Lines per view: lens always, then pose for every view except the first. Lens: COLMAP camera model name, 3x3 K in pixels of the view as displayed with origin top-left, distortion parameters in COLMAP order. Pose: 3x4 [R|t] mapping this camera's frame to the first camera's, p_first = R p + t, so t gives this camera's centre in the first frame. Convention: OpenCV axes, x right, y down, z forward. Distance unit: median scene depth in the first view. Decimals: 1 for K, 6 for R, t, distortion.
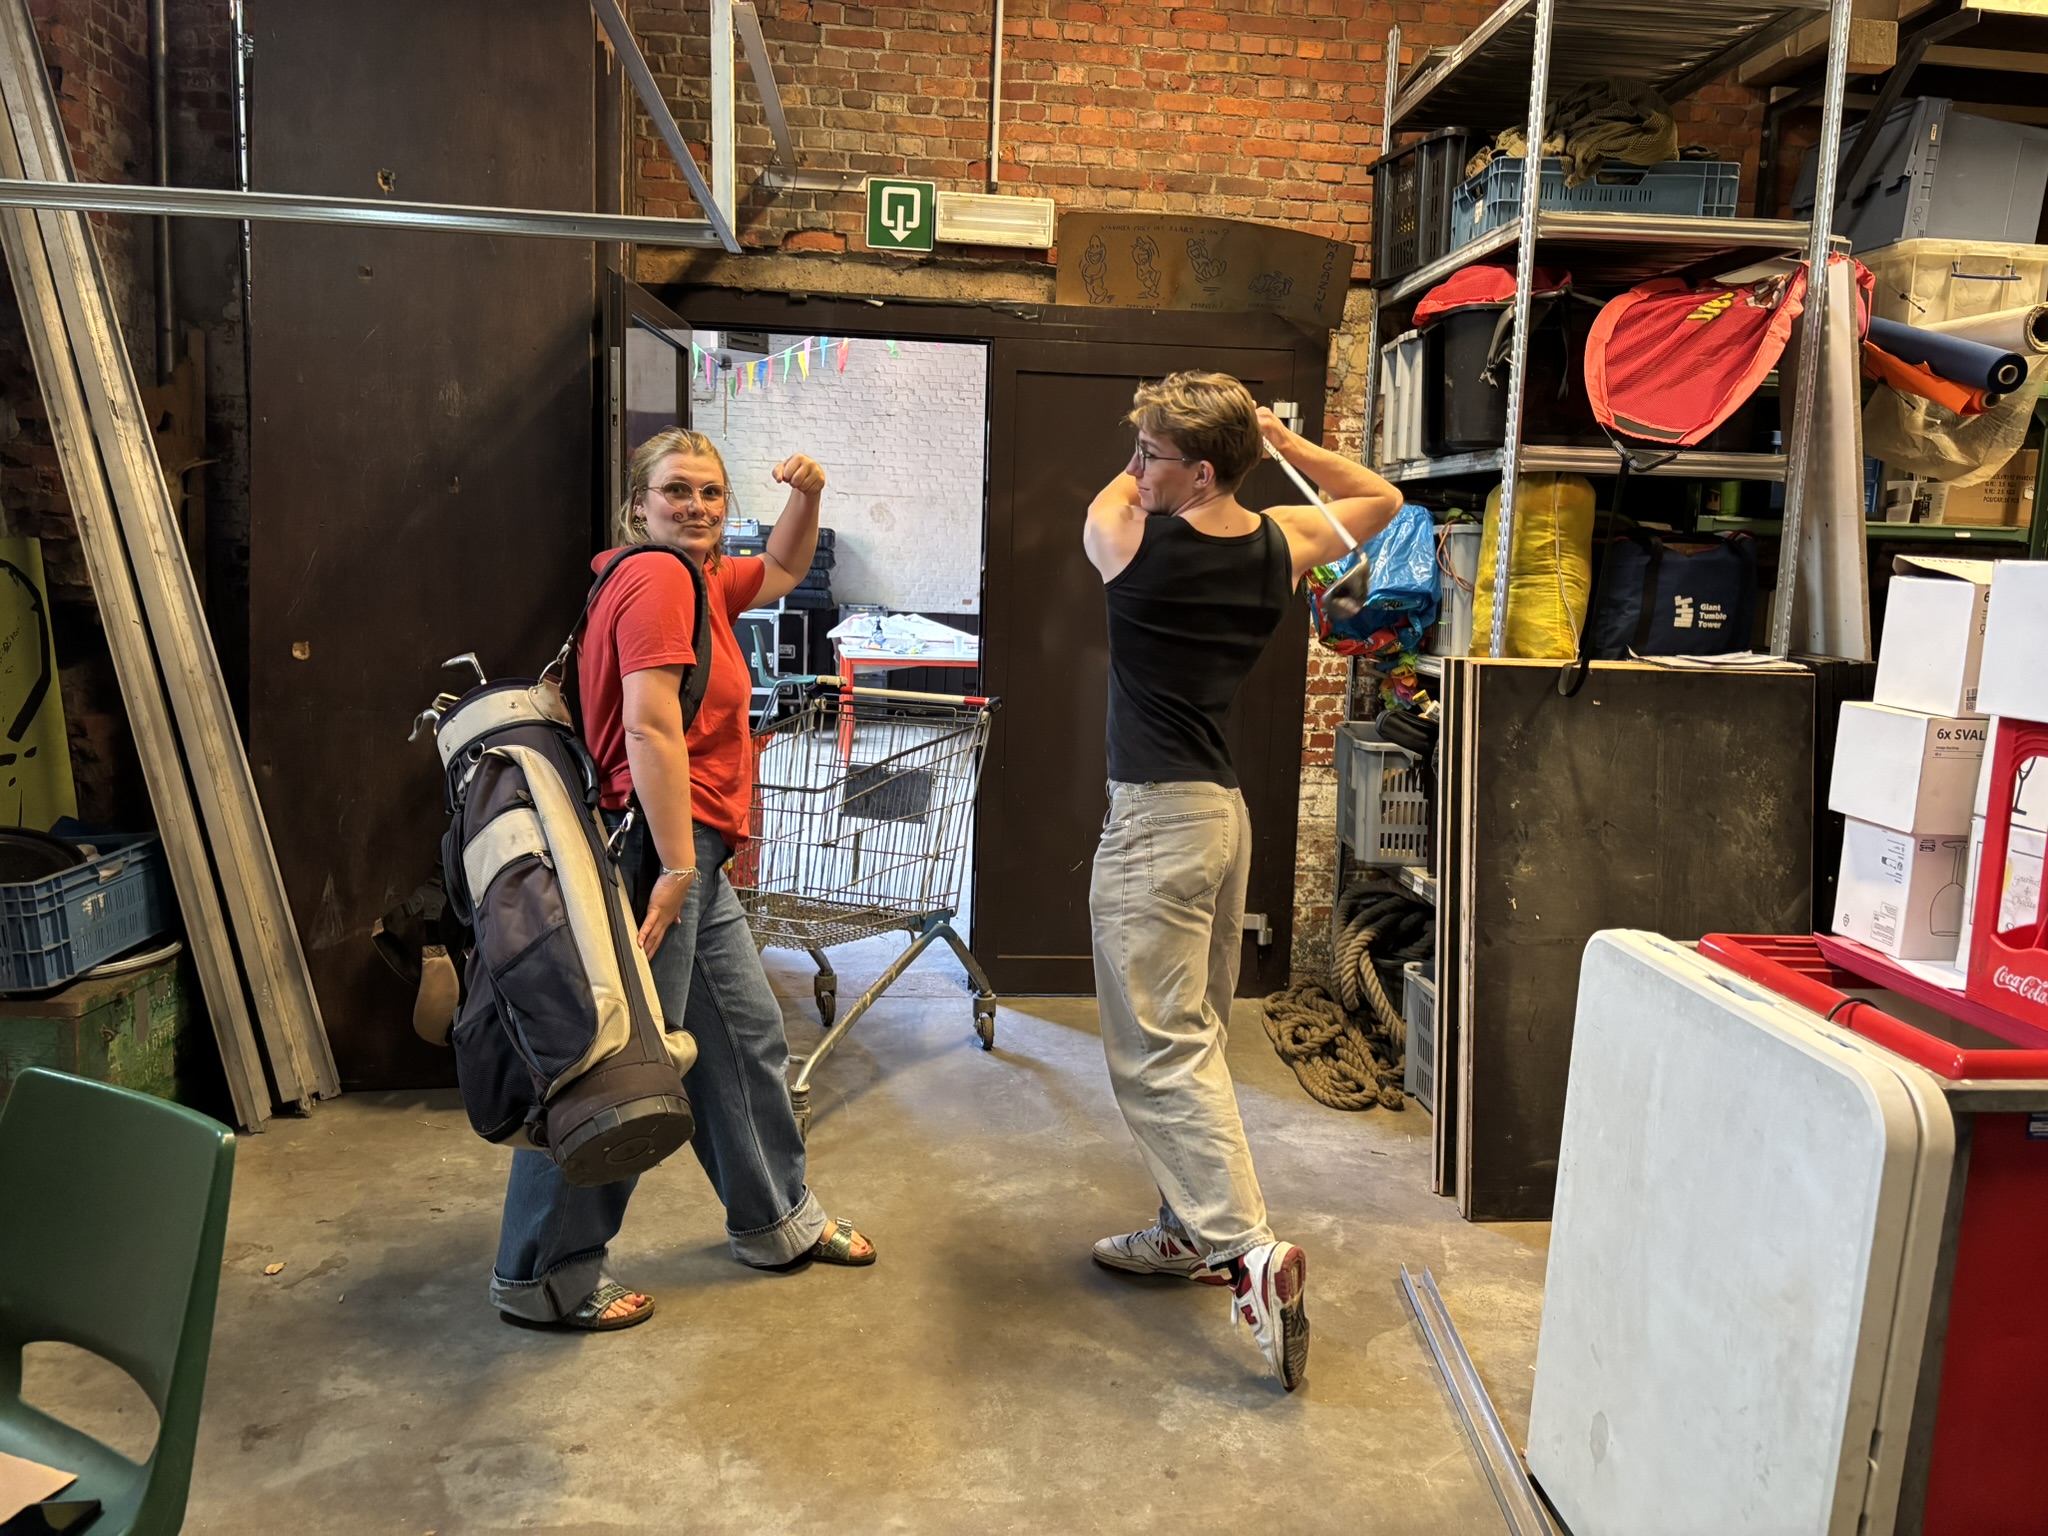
lens RADIAL K [[1557.6, 0, 1026.9], [0, 1557.6, 759.7], [0, 0, 1]] dist [0.005430, 0.002462]
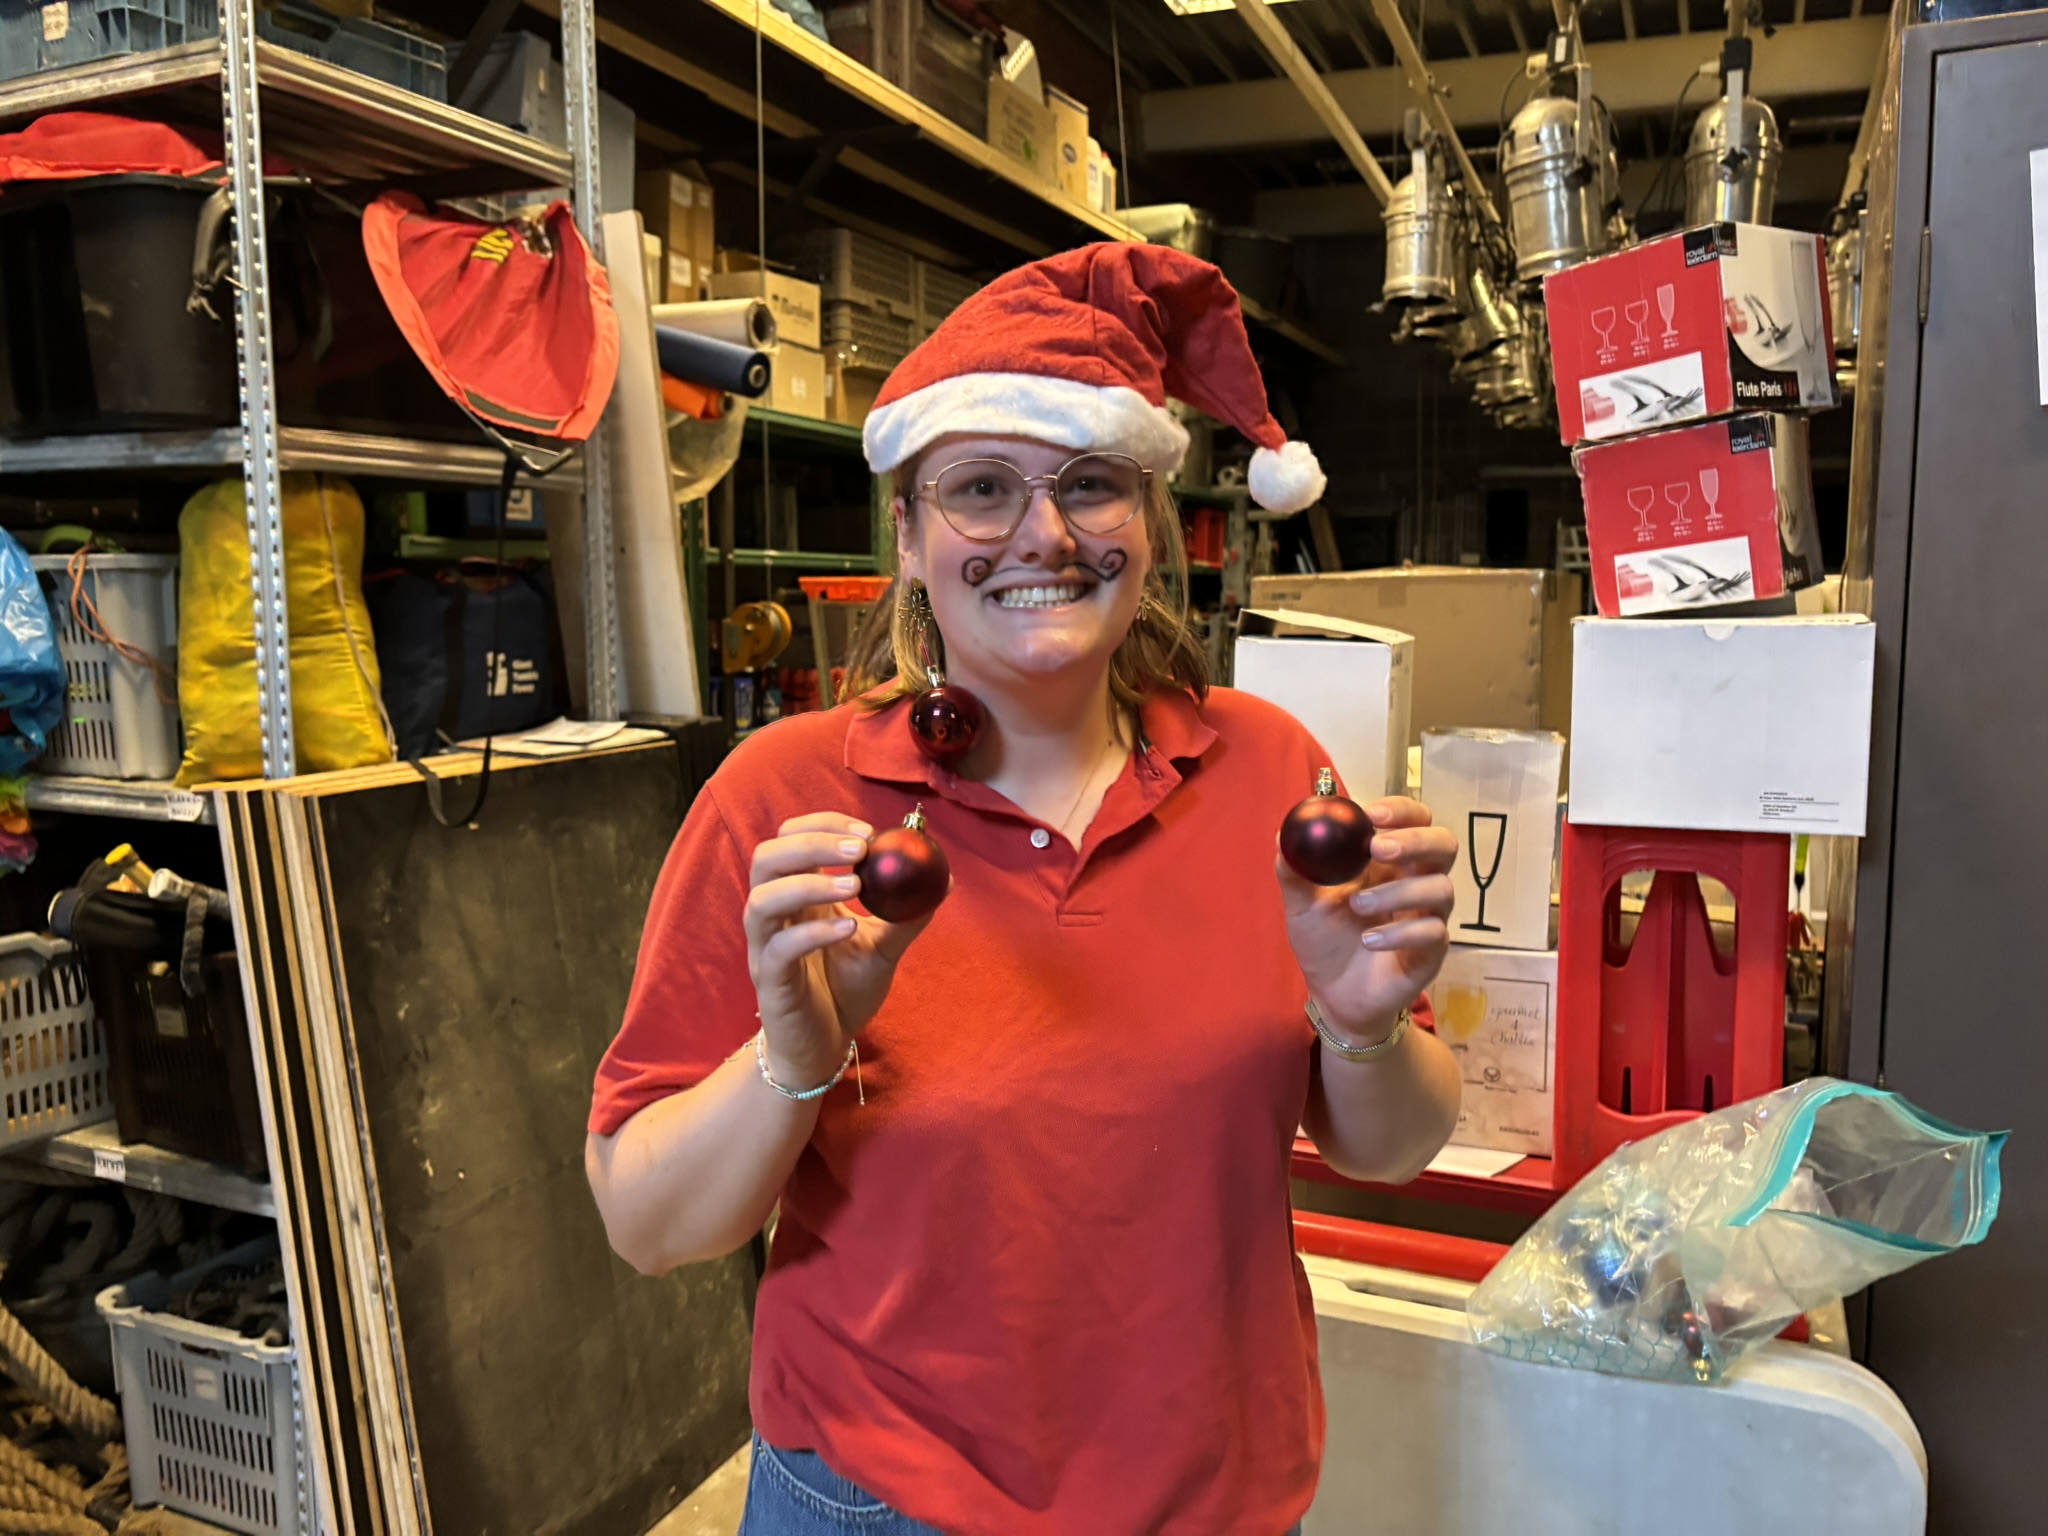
lens RADIAL K [[1557.6, 0, 1026.9], [0, 1557.6, 759.7], [0, 0, 1]] dist [0.005430, 0.002462]
pose [[0.483476, -0.132619, 0.865253, -0.083186], [0.134613, 0.987963, 0.076209, -0.079166], [-0.864945, 0.079629, 0.495508, 0.449471]]
